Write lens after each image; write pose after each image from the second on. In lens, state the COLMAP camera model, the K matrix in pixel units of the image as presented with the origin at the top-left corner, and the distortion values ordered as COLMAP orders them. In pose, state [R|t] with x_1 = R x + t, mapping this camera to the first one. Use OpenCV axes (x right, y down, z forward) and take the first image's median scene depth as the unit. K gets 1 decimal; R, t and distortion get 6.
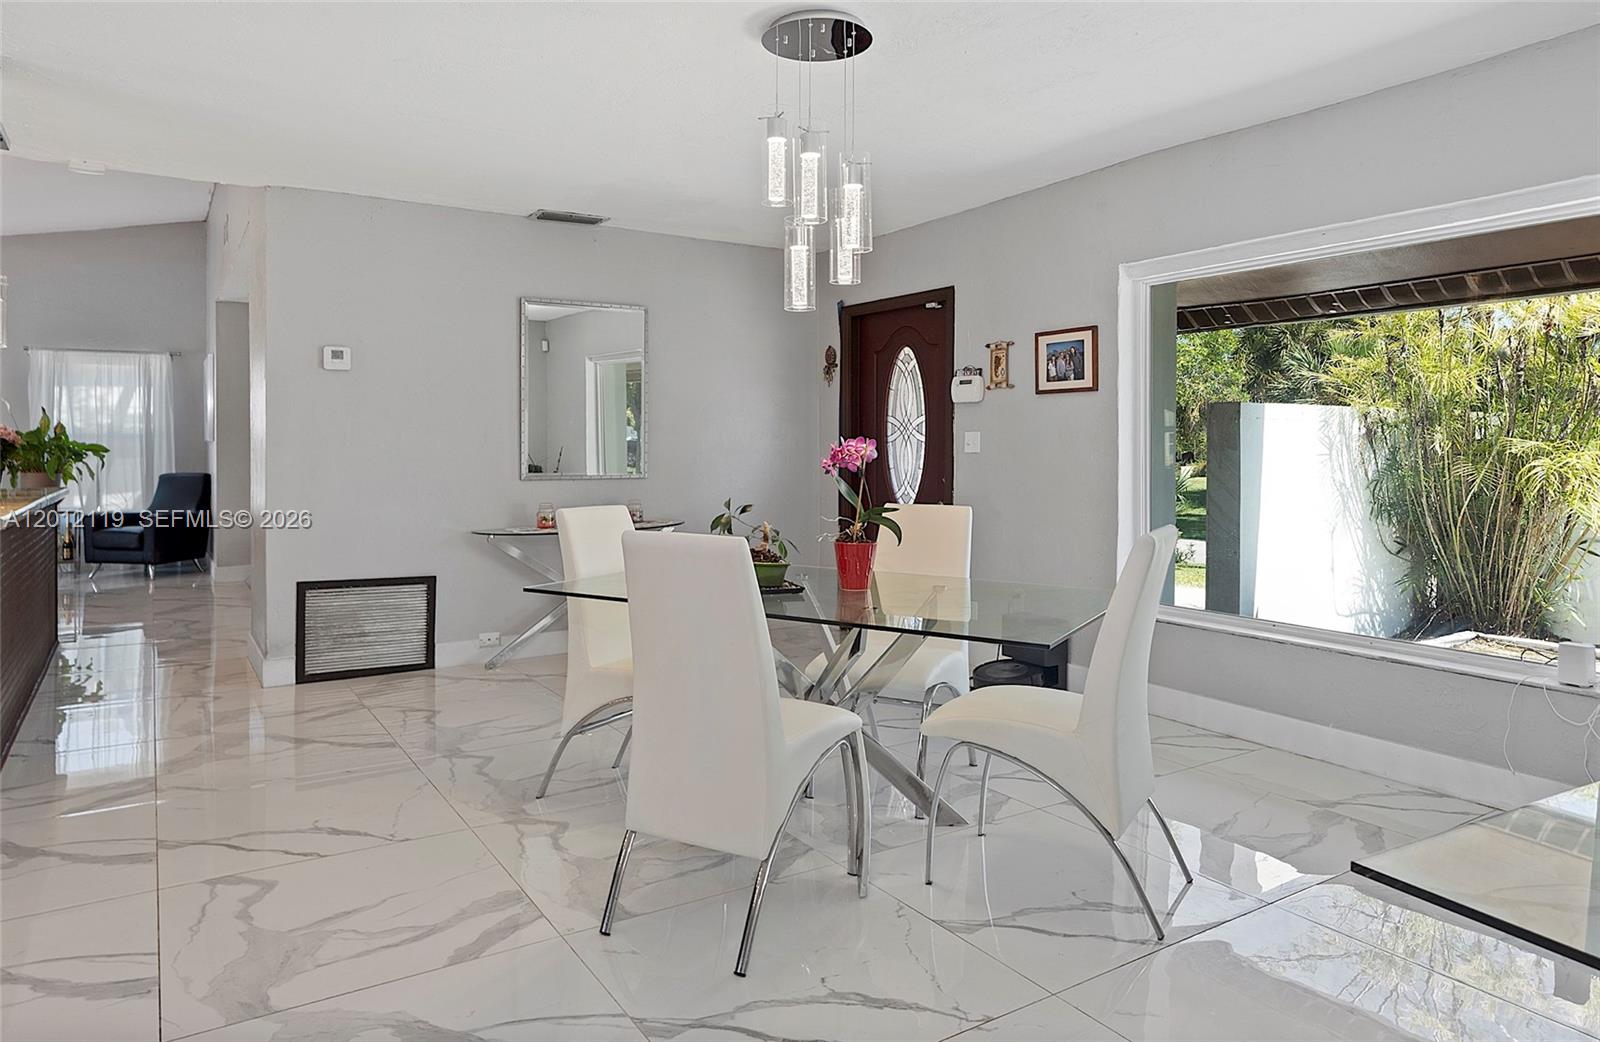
lens RADIAL K [[983.9, 0, 794.6], [0, 983.9, 422.9], [0, 0, 1]] dist [-0.003337, -0.001392]
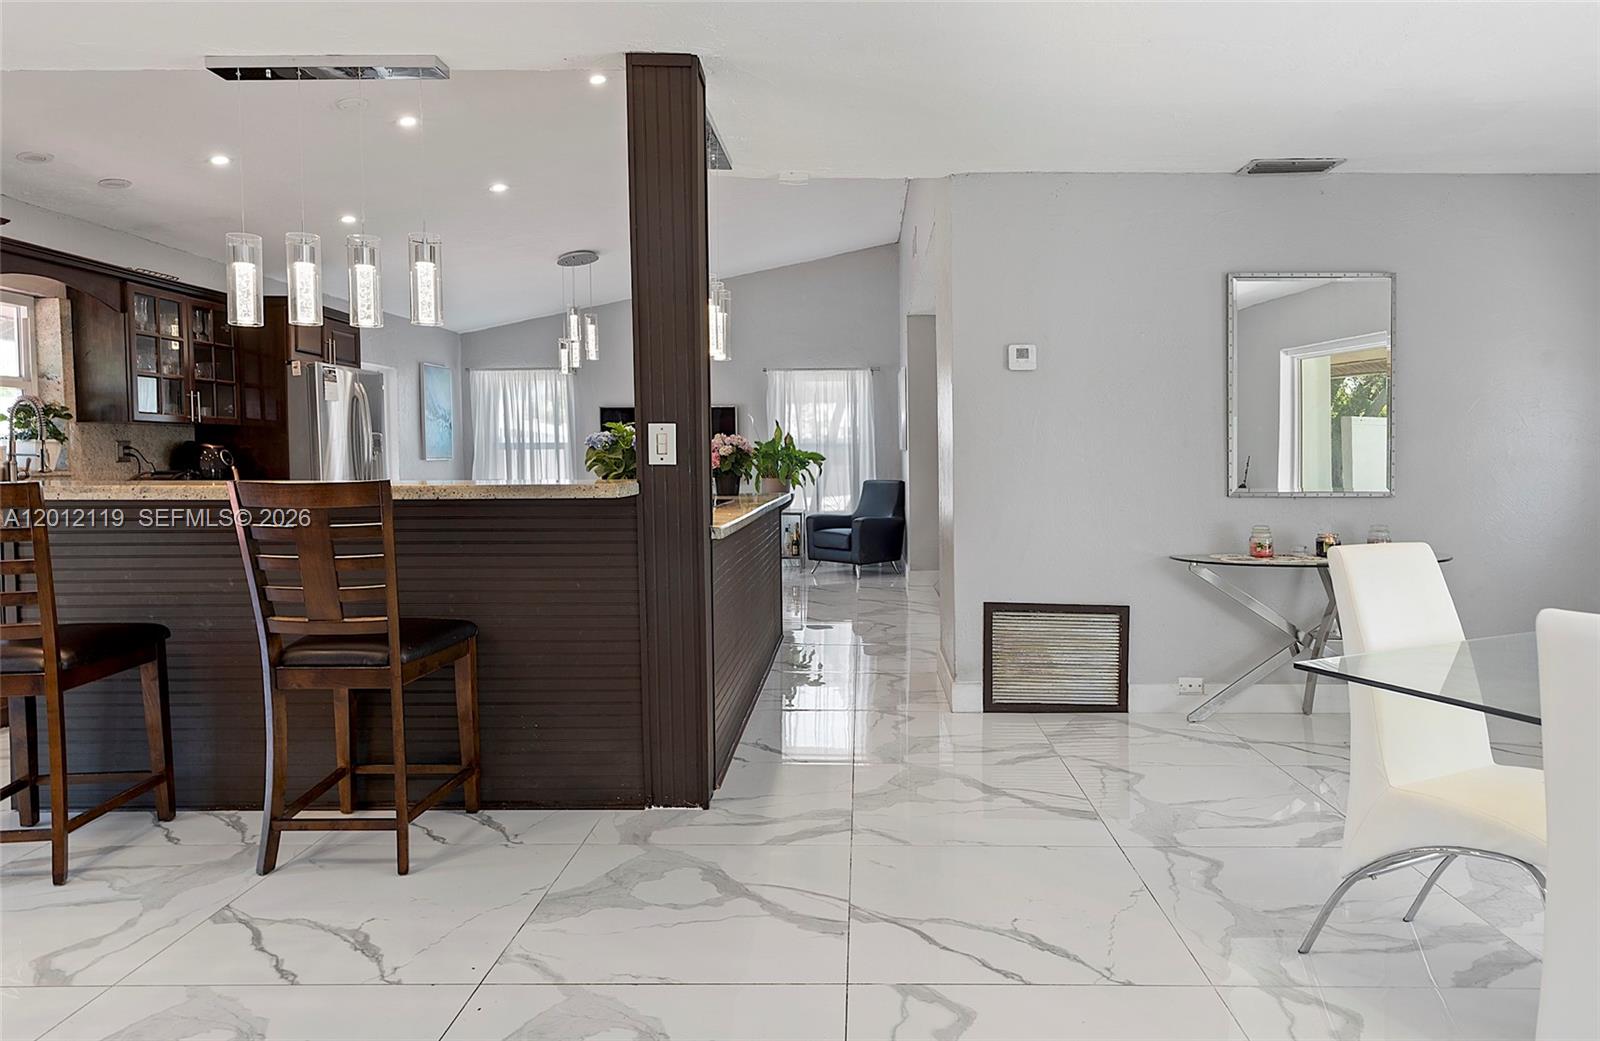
lens RADIAL K [[678.4, 0, 890.2], [0, 678.4, 483.9], [0, 0, 1]] dist [0.000895, -0.000031]
pose [[0.842195, 0.023499, -0.538660, -0.229096], [0.011997, 0.997986, 0.062295, 0.009646], [0.539039, -0.058927, 0.840217, 0.404418]]
